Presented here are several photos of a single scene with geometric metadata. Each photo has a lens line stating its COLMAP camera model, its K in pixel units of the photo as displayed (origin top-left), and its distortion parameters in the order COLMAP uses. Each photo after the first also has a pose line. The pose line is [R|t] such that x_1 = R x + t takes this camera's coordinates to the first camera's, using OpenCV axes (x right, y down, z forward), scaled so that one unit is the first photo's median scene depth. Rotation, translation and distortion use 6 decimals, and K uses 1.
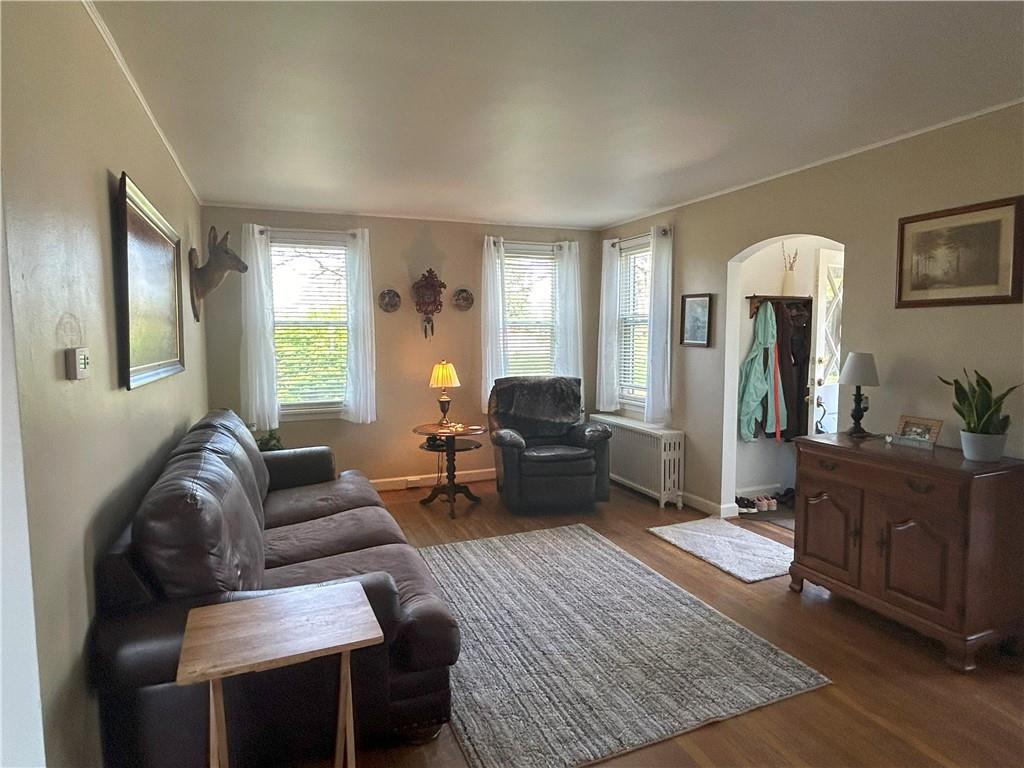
lens RADIAL K [[586.3, 0, 514.3], [0, 586.3, 379.9], [0, 0, 1]] dist [-0.000658, -0.001344]
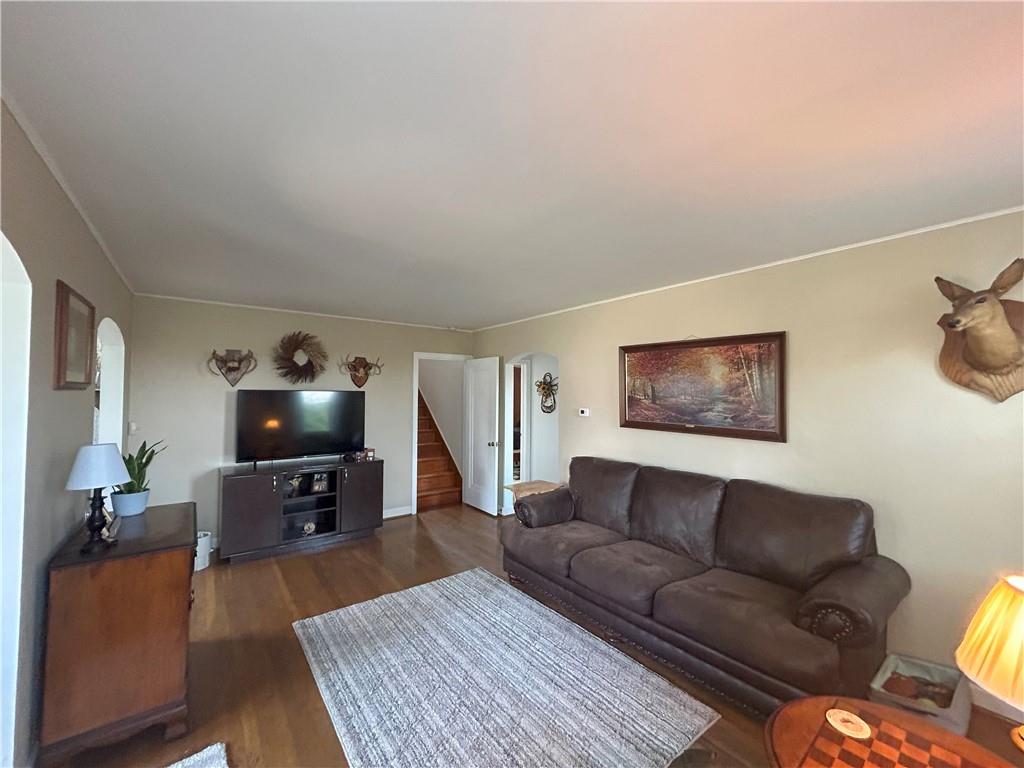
lens RADIAL K [[411.9, 0, 515.1], [0, 411.9, 382.4], [0, 0, 1]] dist [0.000892, -0.001079]
pose [[-0.963159, -0.005185, -0.268882, 0.125988], [-0.022240, 0.997925, 0.060424, -0.114276], [0.268011, 0.064178, -0.961276, 1.083326]]
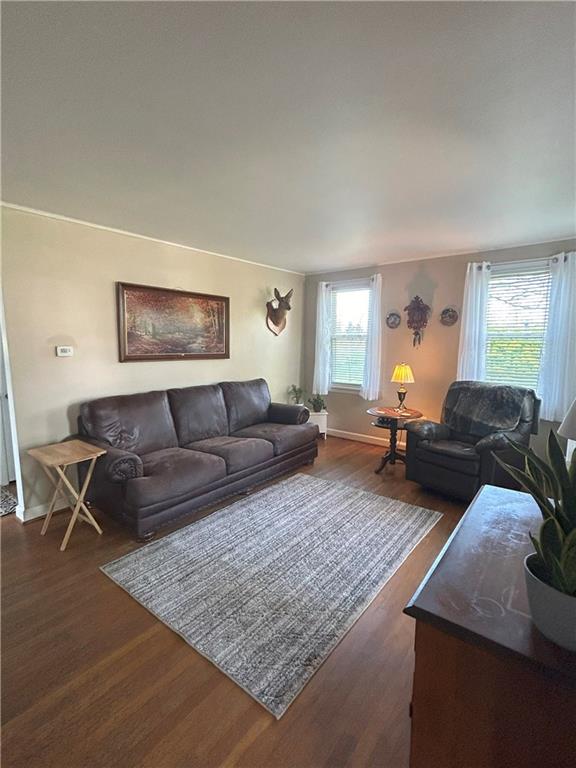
lens RADIAL K [[358.7, 0, 288.0], [0, 358.7, 384.0], [0, 0, 1]] dist [-0.004515, -0.001072]
pose [[0.487118, 0.111007, -0.866252, 0.480326], [-0.081017, 0.993356, 0.081737, -0.030812], [0.869570, 0.030365, 0.492875, 0.348949]]
